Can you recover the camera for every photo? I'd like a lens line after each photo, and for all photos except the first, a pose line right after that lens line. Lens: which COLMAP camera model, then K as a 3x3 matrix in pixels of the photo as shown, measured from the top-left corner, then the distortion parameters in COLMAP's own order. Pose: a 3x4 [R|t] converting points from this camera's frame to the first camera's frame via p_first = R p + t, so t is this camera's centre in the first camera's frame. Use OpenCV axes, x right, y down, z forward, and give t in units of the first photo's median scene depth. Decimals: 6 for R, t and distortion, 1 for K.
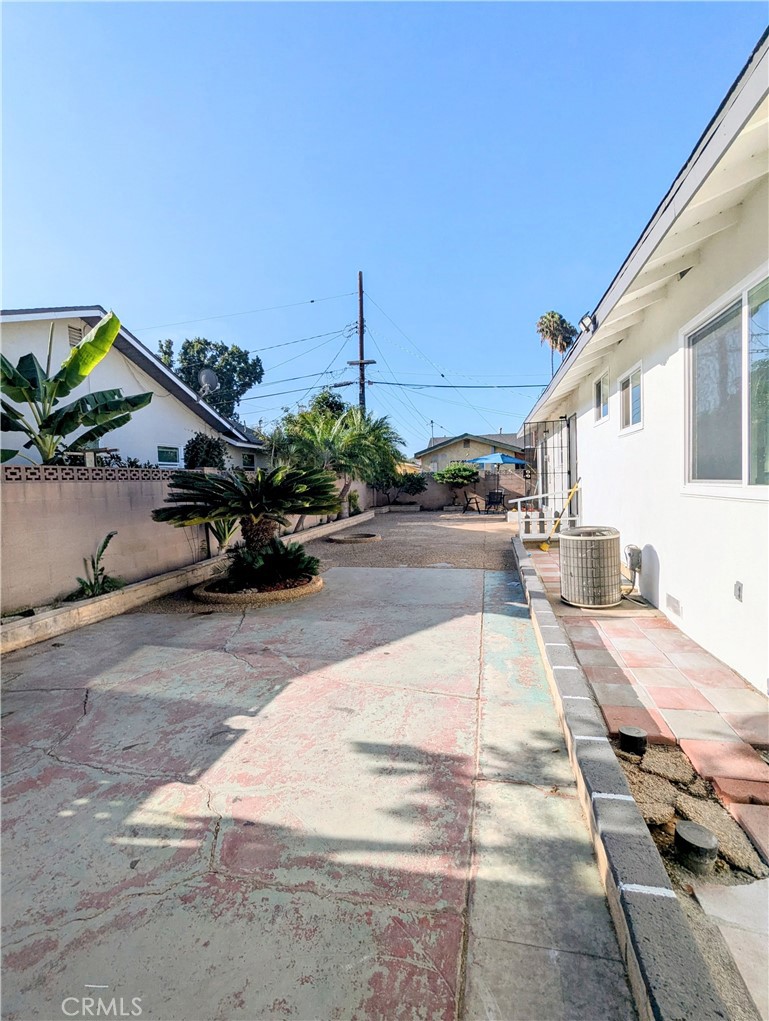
lens RADIAL K [[480.2, 0, 384.5], [0, 480.2, 510.5], [0, 0, 1]] dist [0.000736, 0.000279]
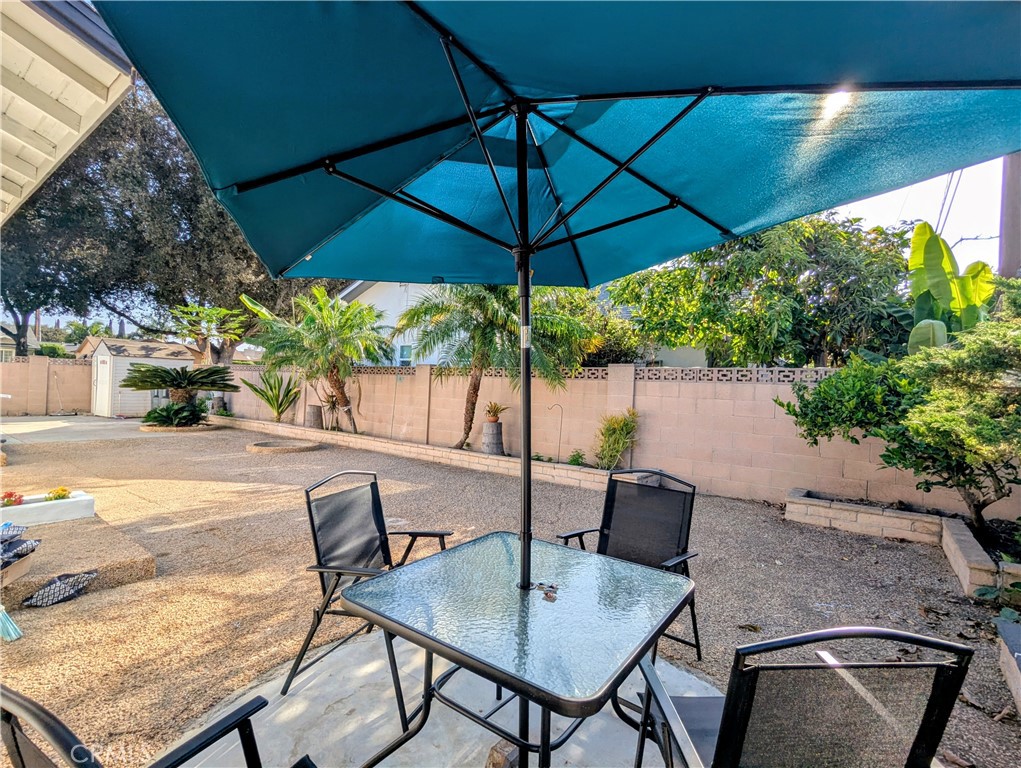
lens RADIAL K [[480.2, 0, 510.5], [0, 480.2, 384.0], [0, 0, 1]] dist [0.000736, 0.000279]
pose [[-0.420328, 0.011791, -0.907296, 0.254535], [-0.079385, 0.995603, 0.049716, -0.055462], [0.903893, 0.092923, -0.417544, 0.769099]]
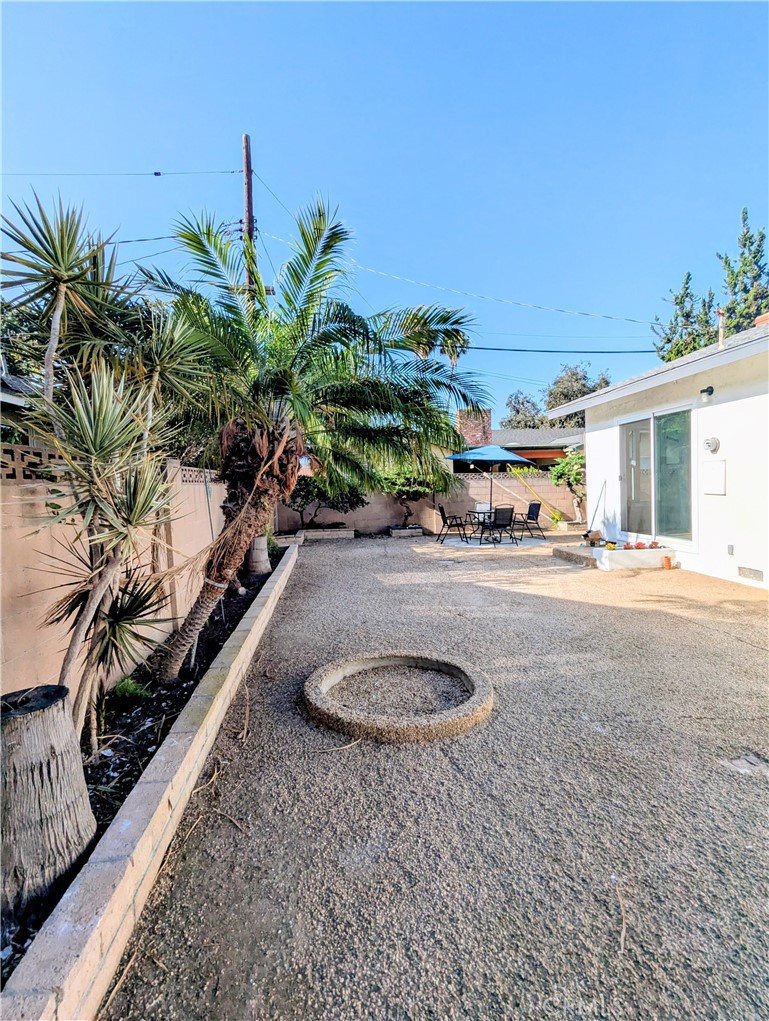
lens RADIAL K [[480.2, 0, 384.5], [0, 480.2, 510.5], [0, 0, 1]] dist [0.000736, 0.000279]
pose [[0.947548, -0.017003, 0.319160, -0.071958], [0.022323, 0.999666, -0.013017, -0.020731], [-0.318832, 0.019458, 0.947611, 0.327665]]
